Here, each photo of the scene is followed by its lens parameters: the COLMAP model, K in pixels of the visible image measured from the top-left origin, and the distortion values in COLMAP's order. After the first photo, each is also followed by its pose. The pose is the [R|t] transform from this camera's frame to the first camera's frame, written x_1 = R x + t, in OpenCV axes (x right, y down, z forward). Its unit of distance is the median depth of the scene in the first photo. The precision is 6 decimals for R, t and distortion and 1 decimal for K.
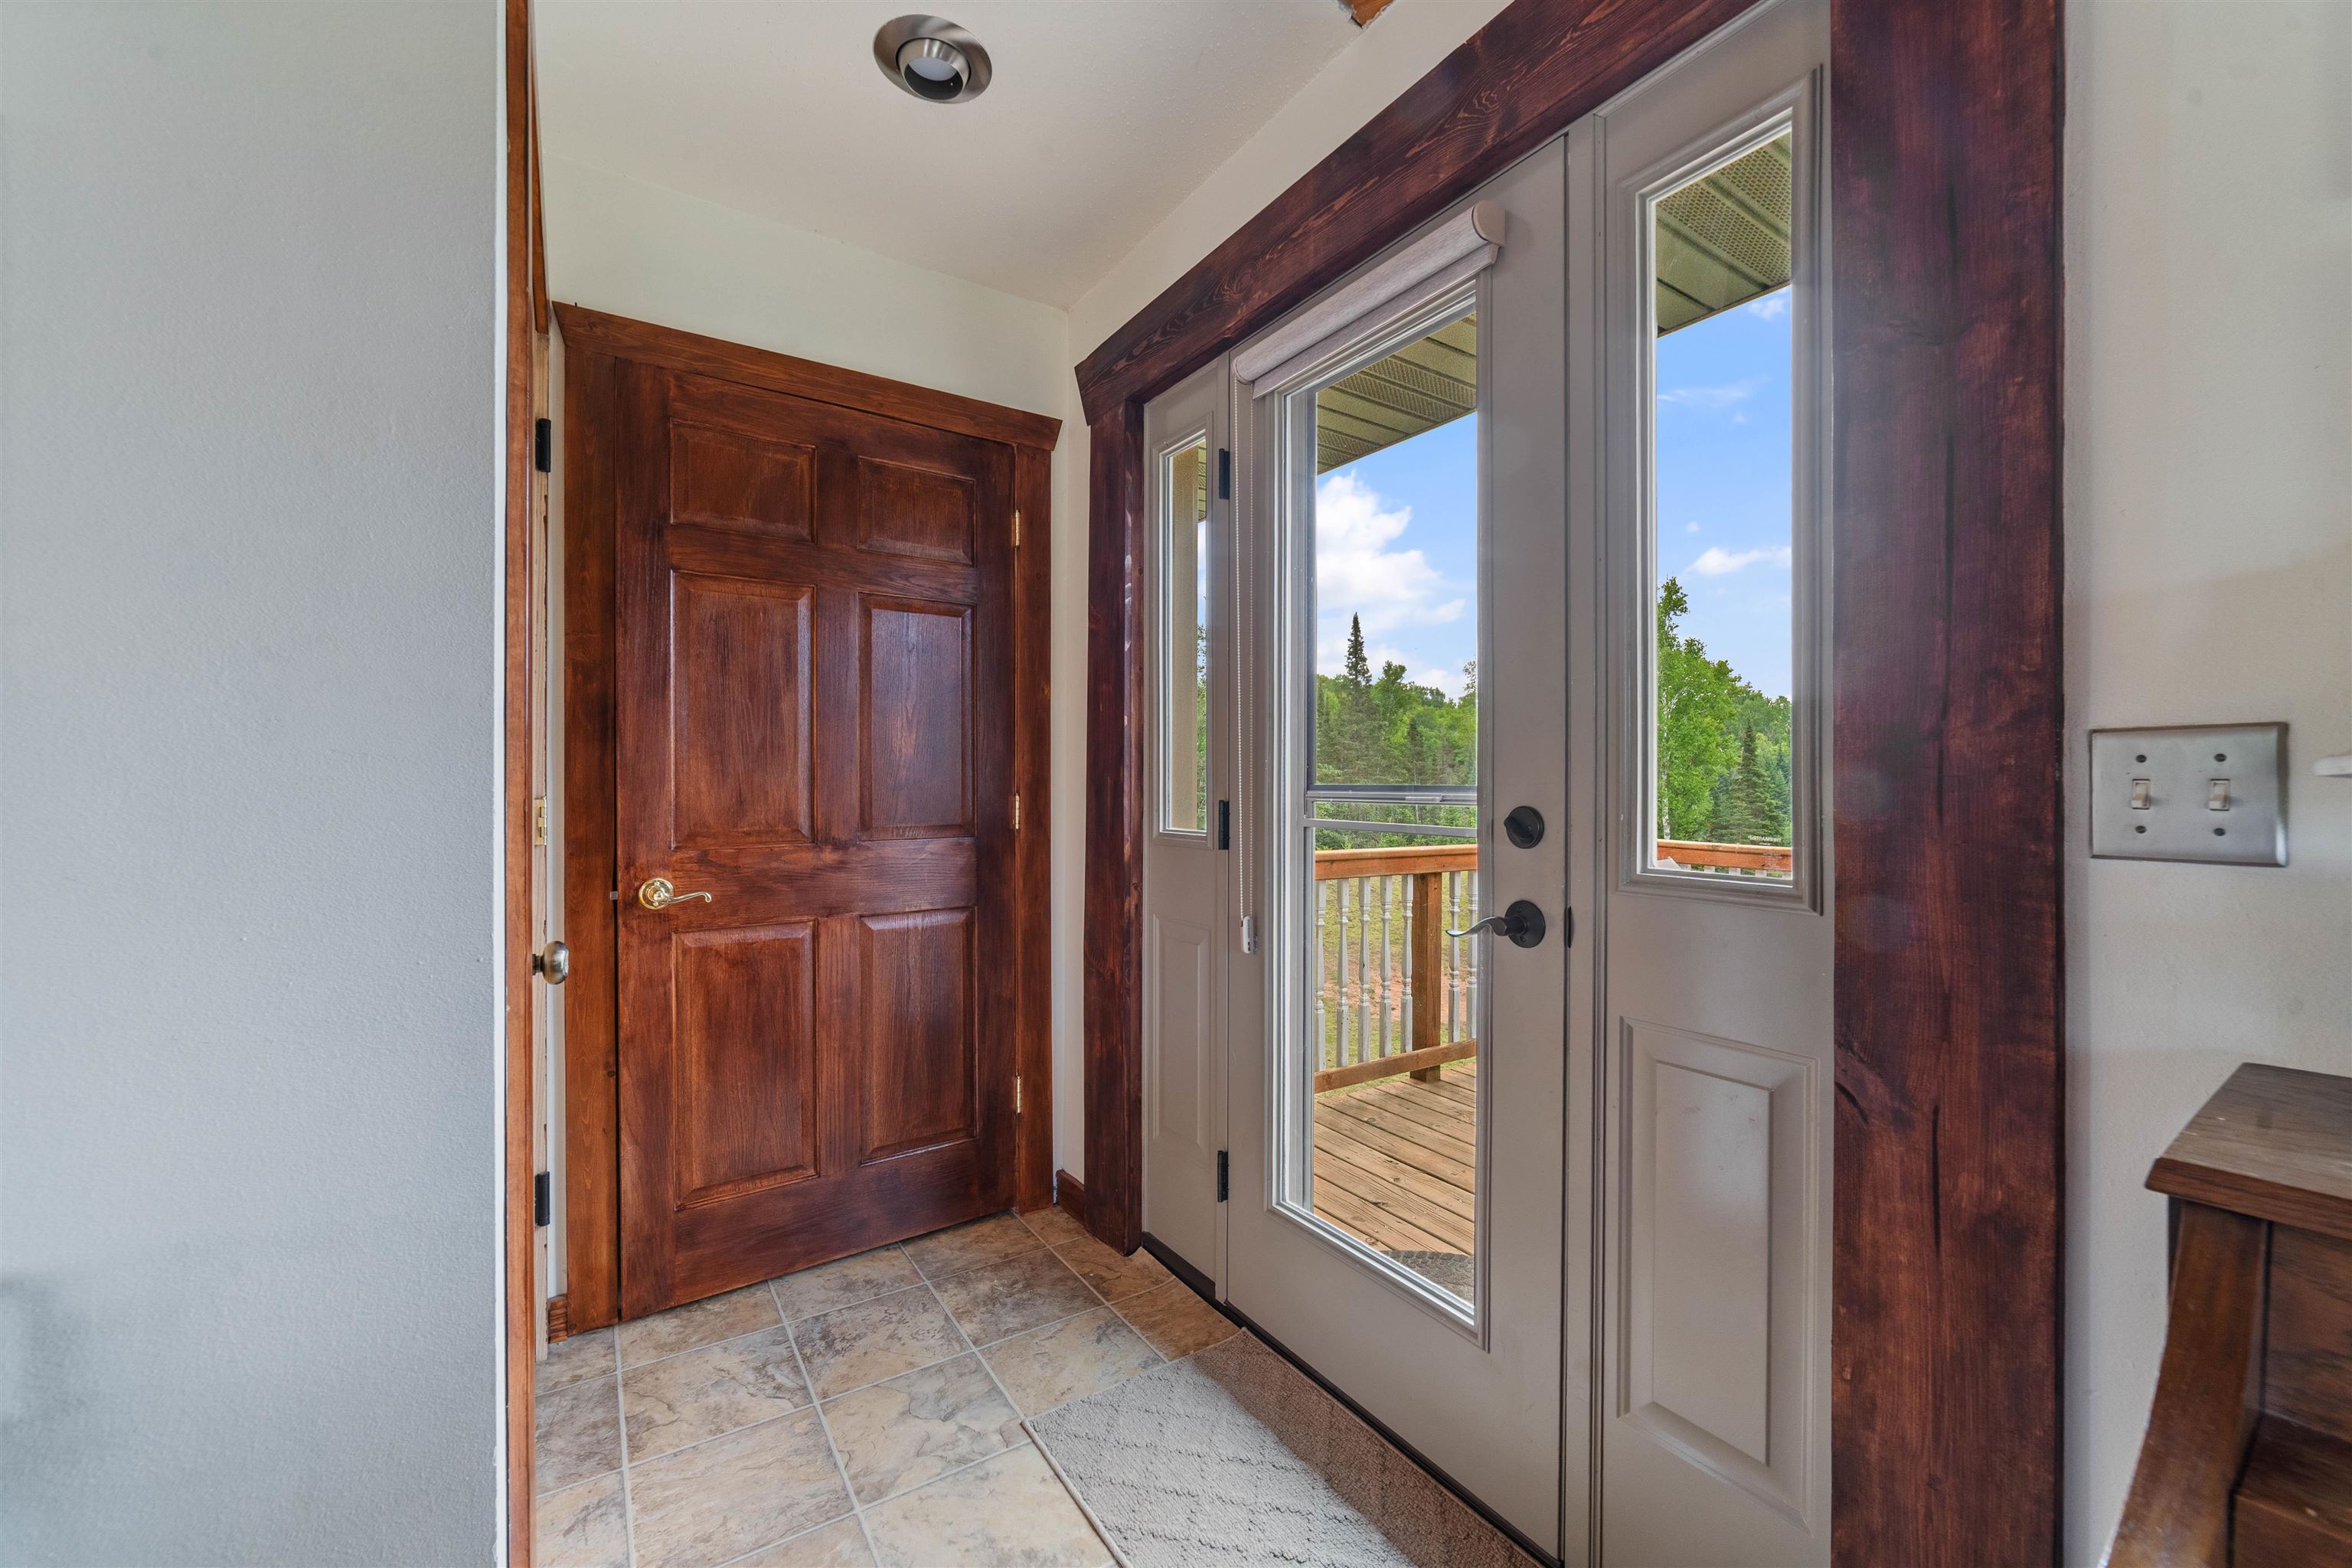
lens RADIAL K [[916.2, 0, 1177.2], [0, 916.2, 789.6], [0, 0, 1]] dist [-0.000401, -0.000008]
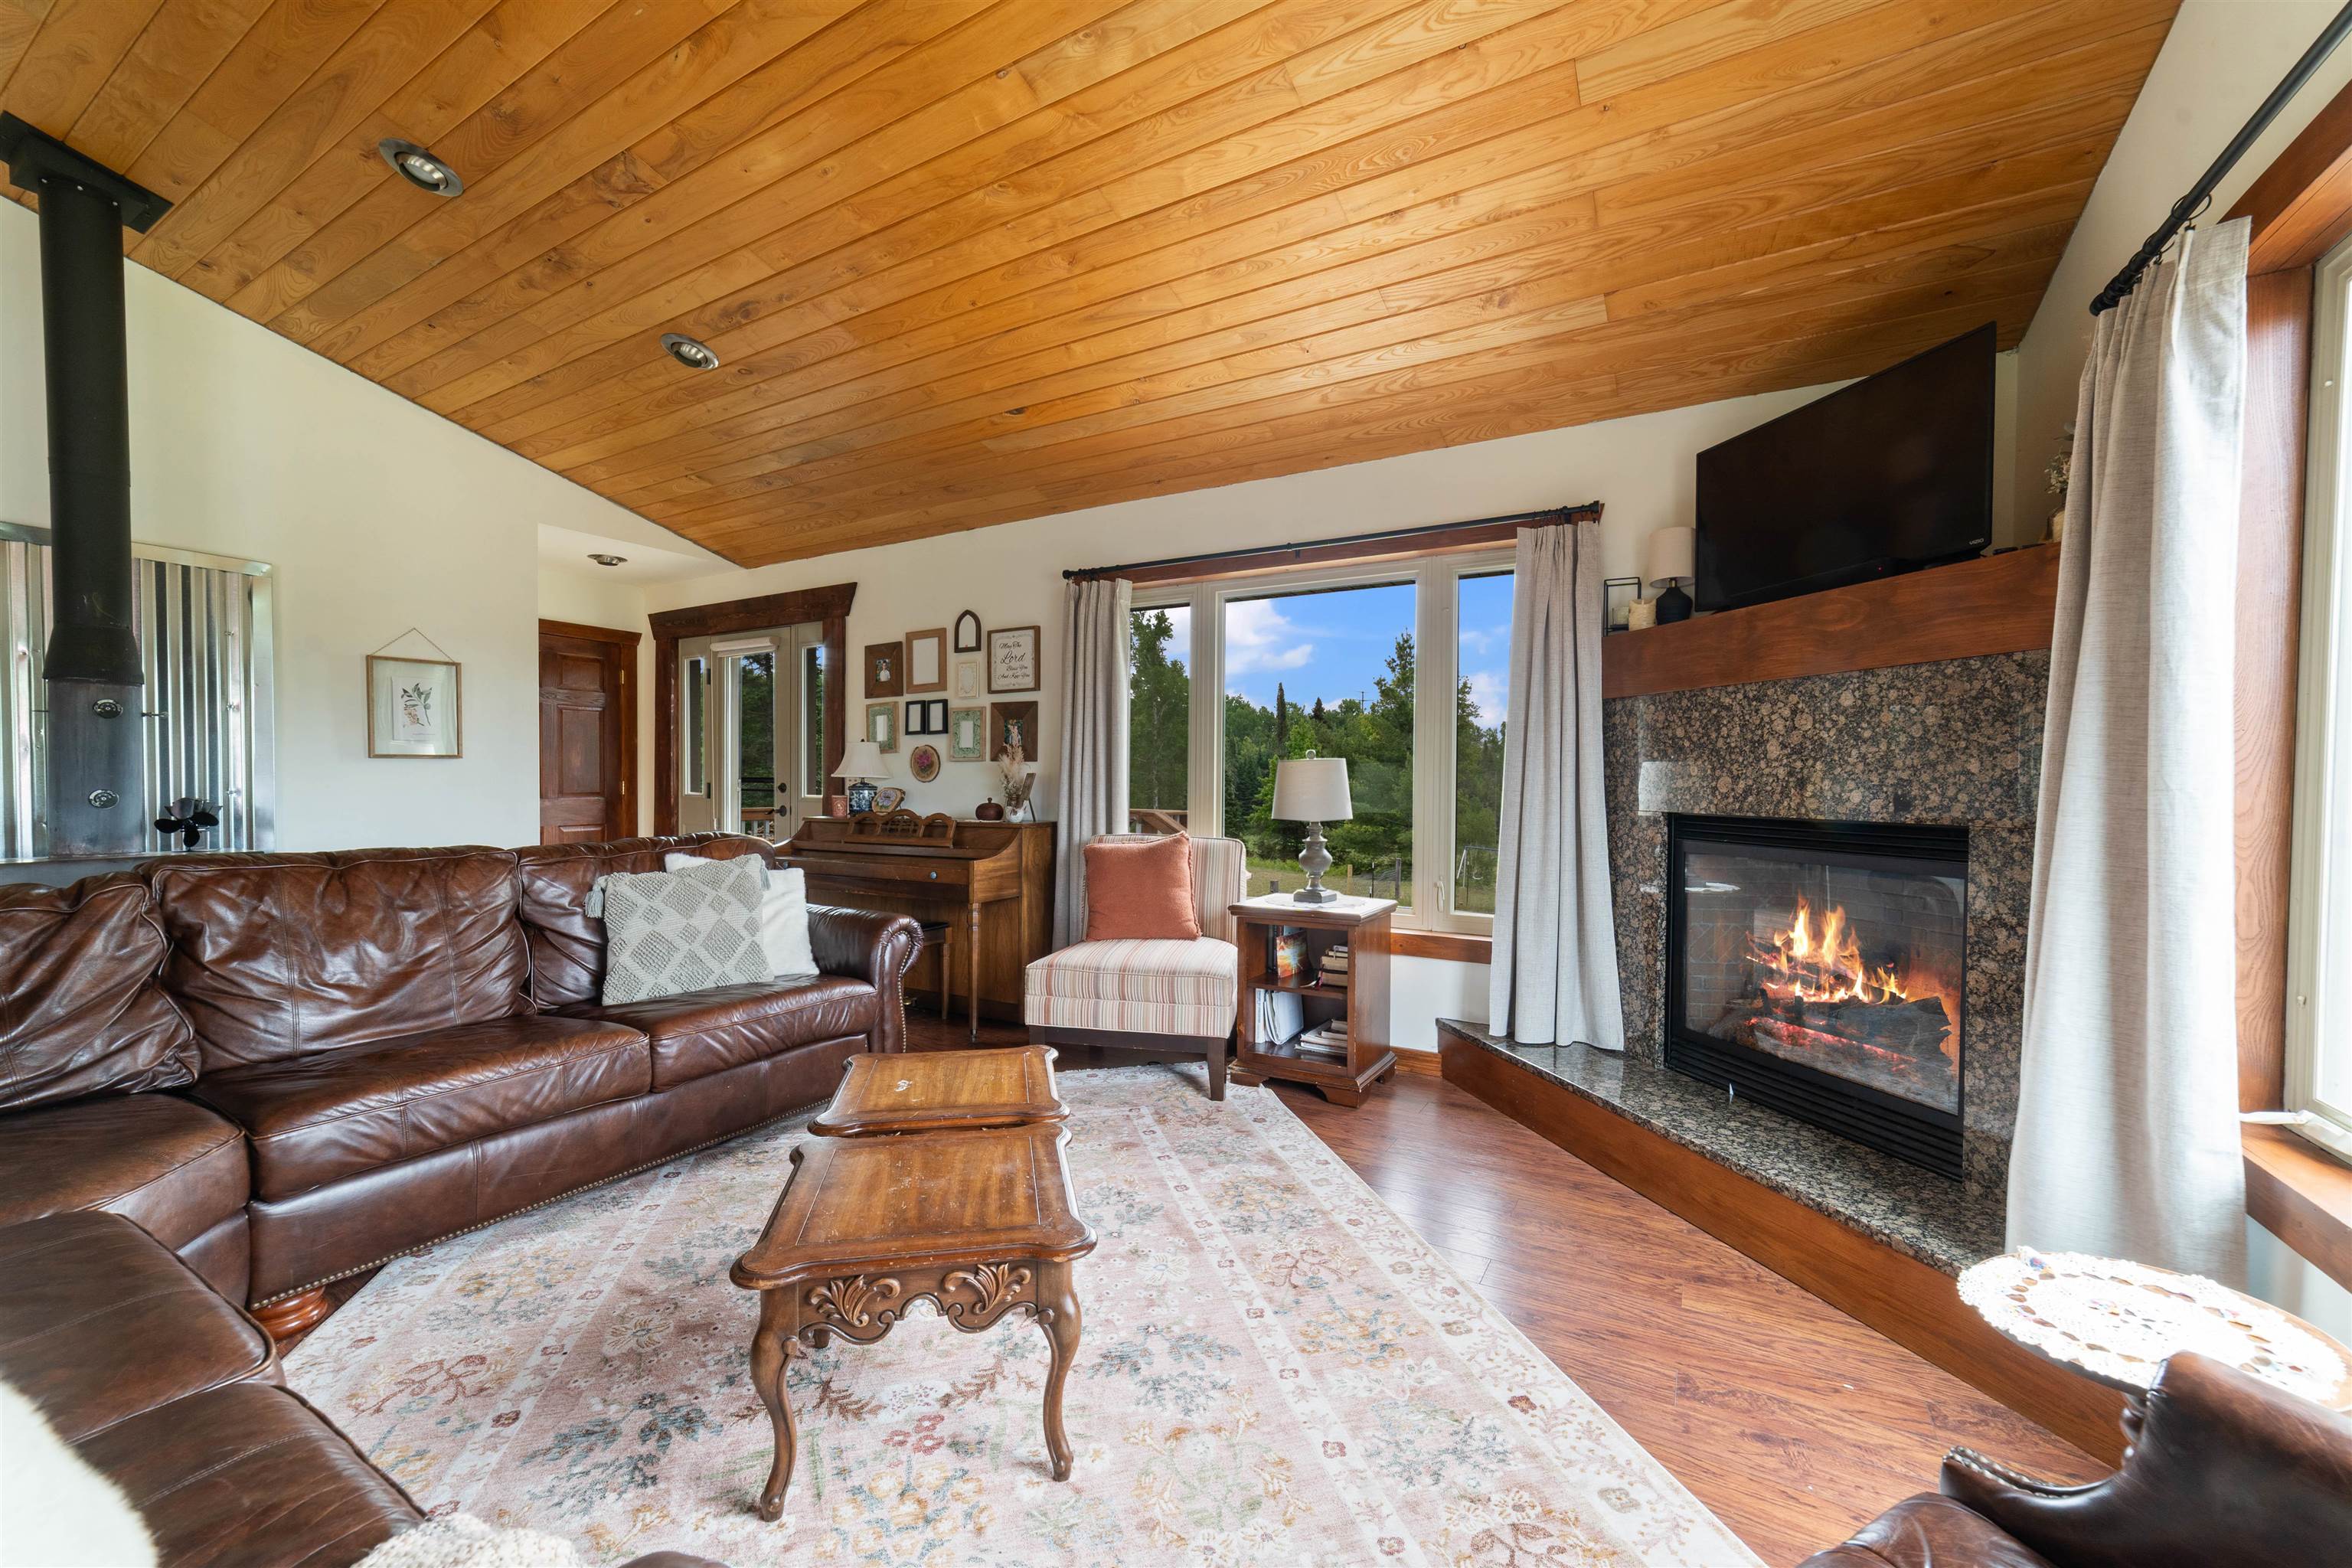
lens RADIAL K [[916.2, 0, 1166.9], [0, 916.2, 801.3], [0, 0, 1]] dist [-0.000401, -0.000008]
pose [[0.895988, -0.000518, 0.444078, 0.049668], [-0.009924, 0.999726, 0.021189, -0.008344], [-0.443968, -0.023393, 0.895737, -1.962190]]
